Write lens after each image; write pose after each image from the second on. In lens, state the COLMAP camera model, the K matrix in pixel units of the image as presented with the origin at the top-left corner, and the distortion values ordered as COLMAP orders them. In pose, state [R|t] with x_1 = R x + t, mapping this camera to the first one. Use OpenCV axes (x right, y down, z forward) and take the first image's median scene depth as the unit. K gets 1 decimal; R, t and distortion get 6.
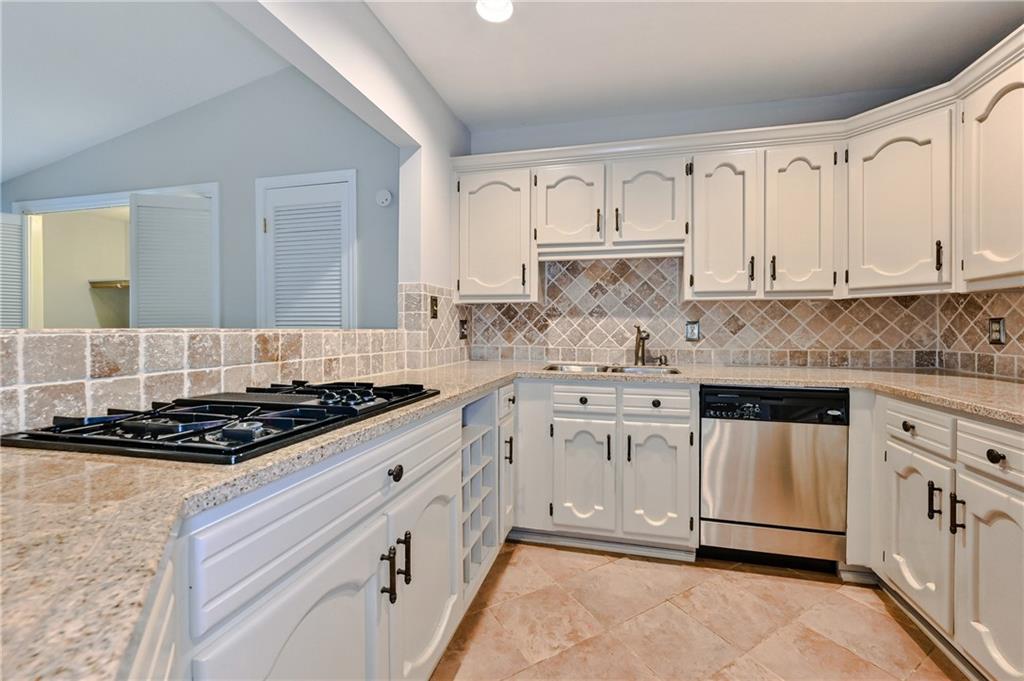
lens RADIAL K [[414.9, 0, 519.7], [0, 414.9, 323.2], [0, 0, 1]] dist [0.010724, -0.000973]
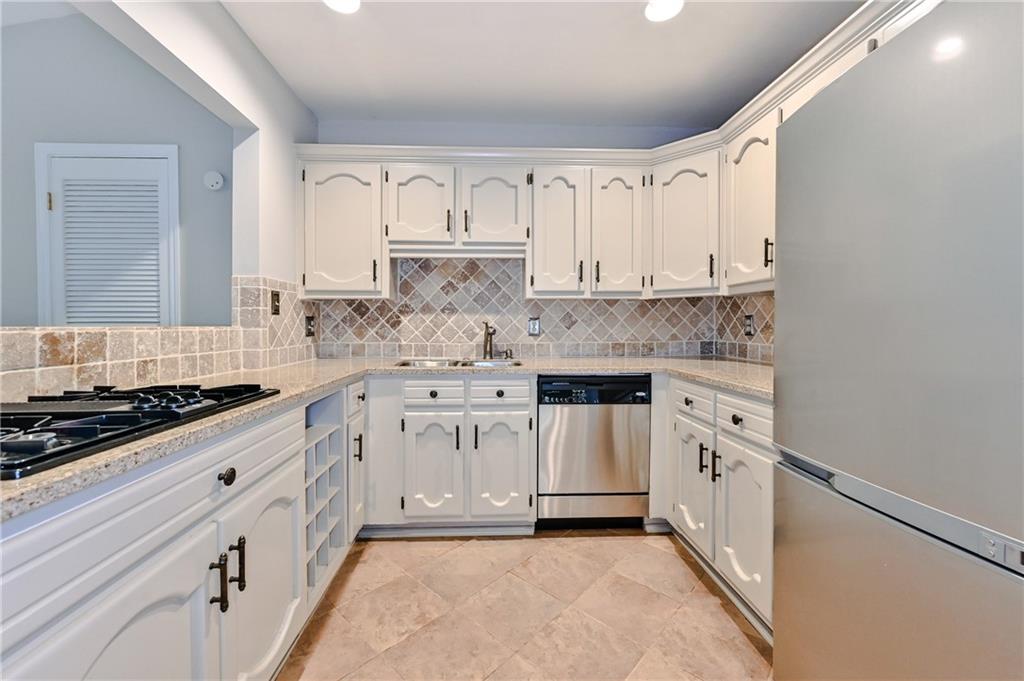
lens RADIAL K [[414.9, 0, 485.8], [0, 414.9, 321.9], [0, 0, 1]] dist [0.010724, -0.000973]
pose [[0.966776, -0.002588, 0.255612, 0.015127], [0.001023, 0.999980, 0.006257, -0.000584], [-0.255623, -0.005788, 0.966759, -0.036017]]
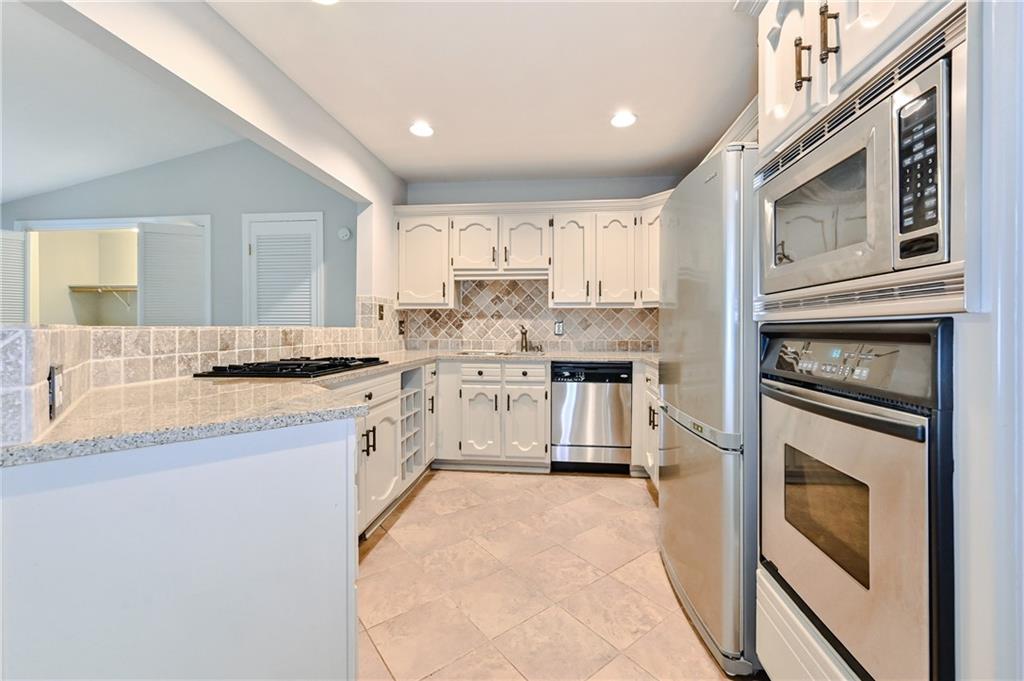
lens RADIAL K [[414.9, 0, 498.3], [0, 414.9, 319.4], [0, 0, 1]] dist [0.010724, -0.000973]
pose [[0.995262, 0.000831, 0.097230, 0.070961], [-0.000269, 0.999983, -0.005796, -0.005194], [-0.097233, 0.005742, 0.995245, -0.565518]]
